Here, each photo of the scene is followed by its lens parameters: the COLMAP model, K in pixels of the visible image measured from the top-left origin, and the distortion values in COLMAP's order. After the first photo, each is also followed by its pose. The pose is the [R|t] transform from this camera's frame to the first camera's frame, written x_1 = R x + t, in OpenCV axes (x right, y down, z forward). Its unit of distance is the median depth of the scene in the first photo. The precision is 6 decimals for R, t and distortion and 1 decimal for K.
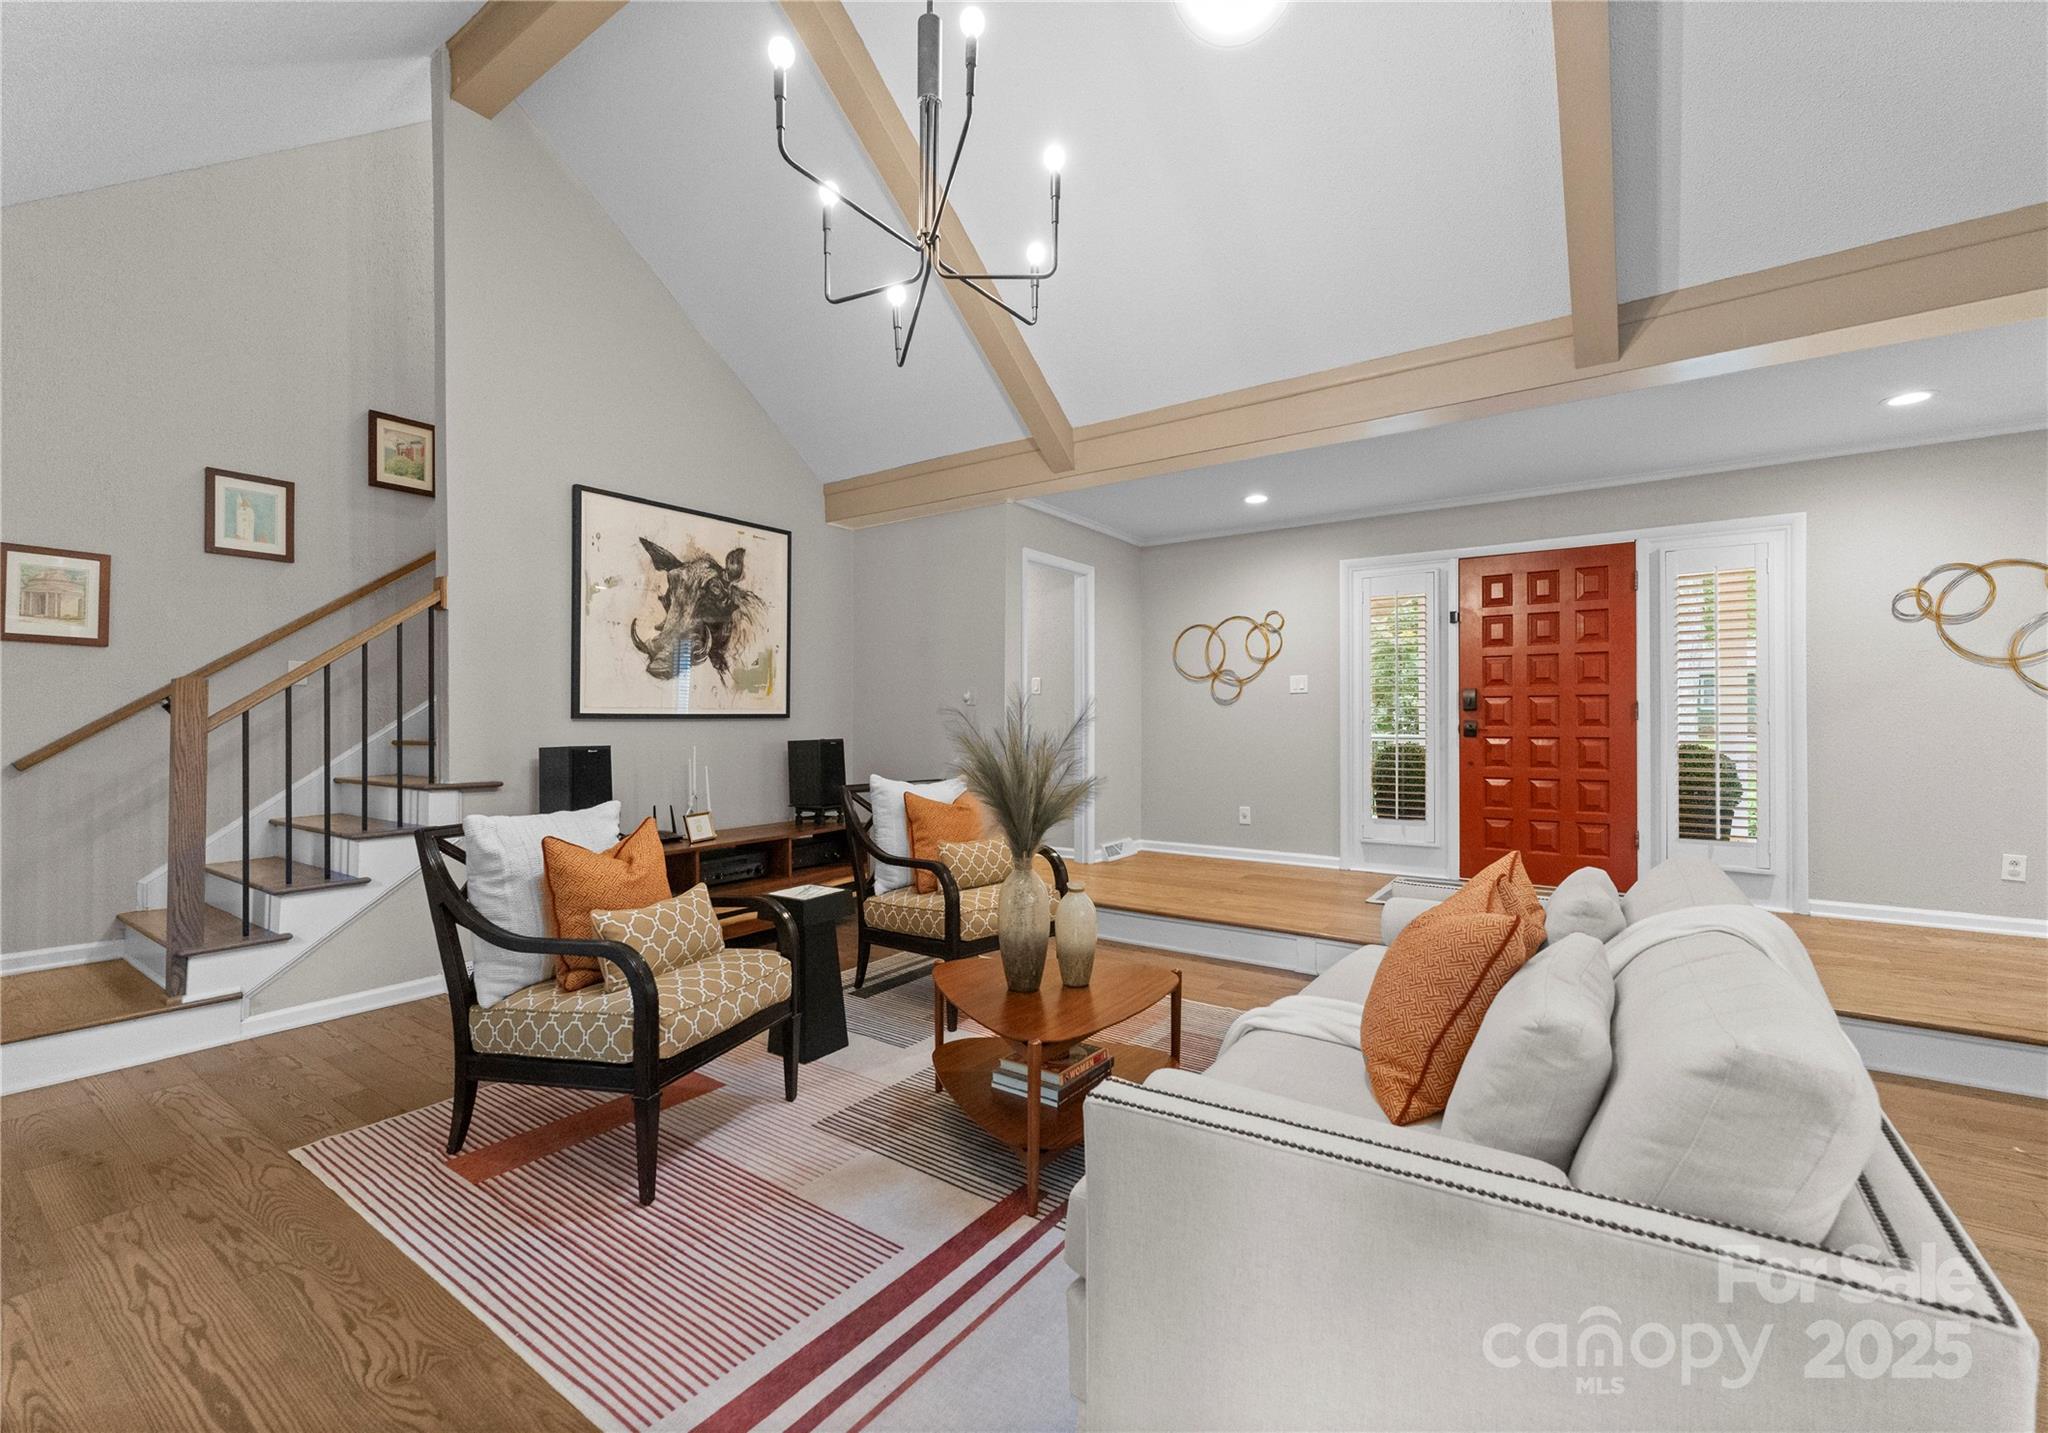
lens RADIAL K [[870.7, 0, 1038.2], [0, 870.7, 726.1], [0, 0, 1]] dist [0.000110, 0.001564]
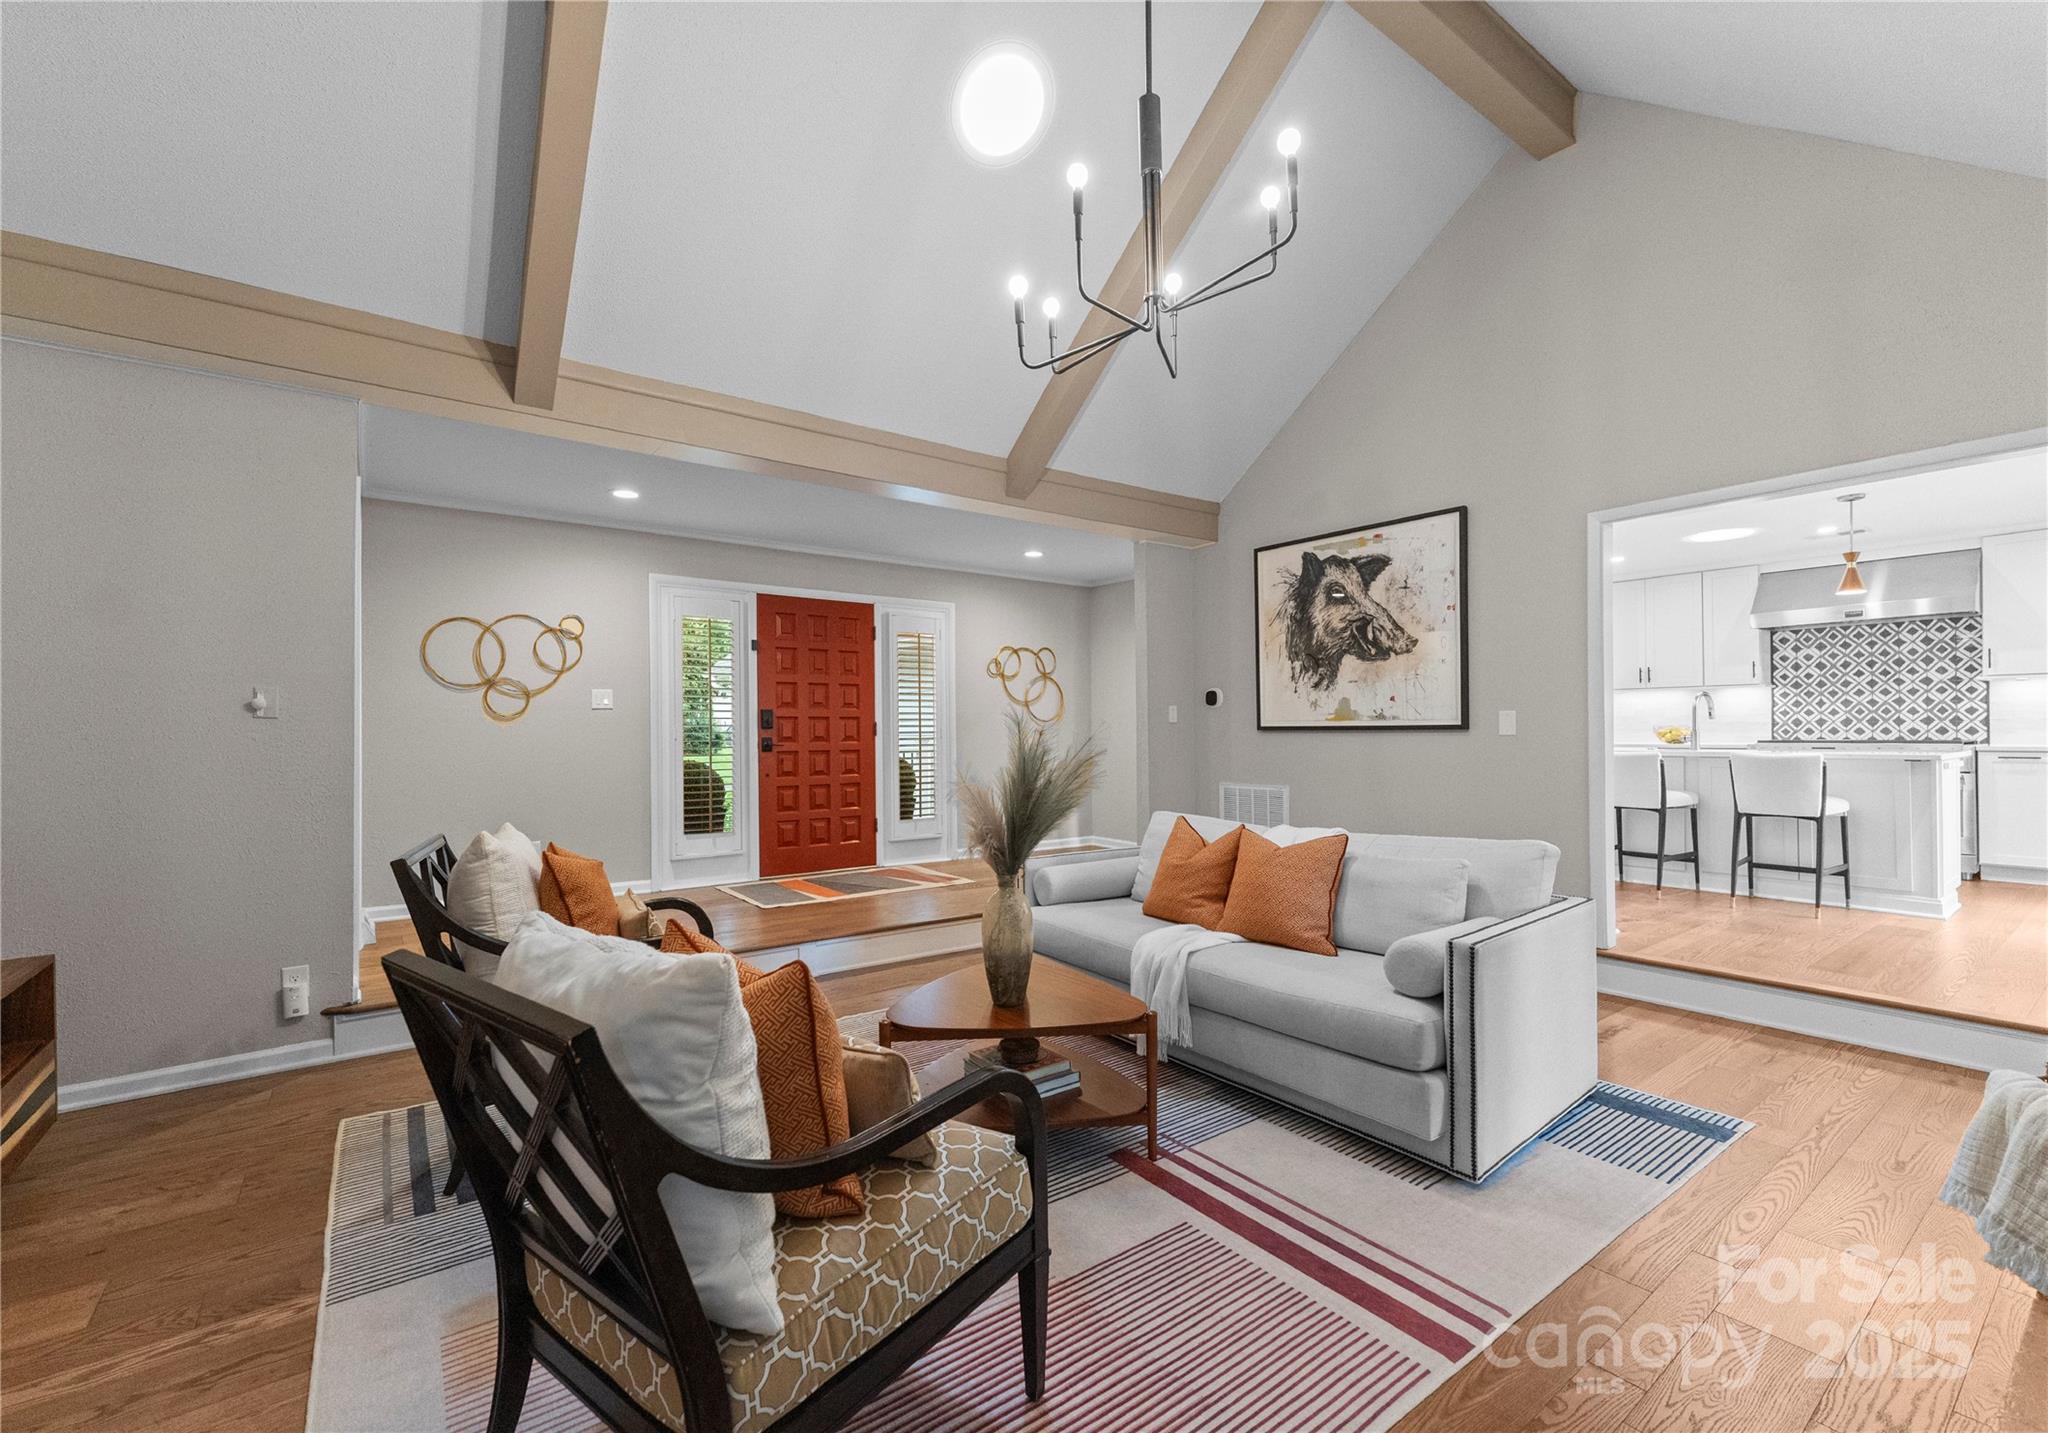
lens RADIAL K [[870.7, 0, 1034.3], [0, 870.7, 731.2], [0, 0, 1]] dist [0.000110, 0.001564]
pose [[0.310955, -0.000111, 0.950425, -0.508217], [0.012752, 0.999910, -0.004055, -0.005934], [-0.950339, 0.013380, 0.310929, 0.337518]]
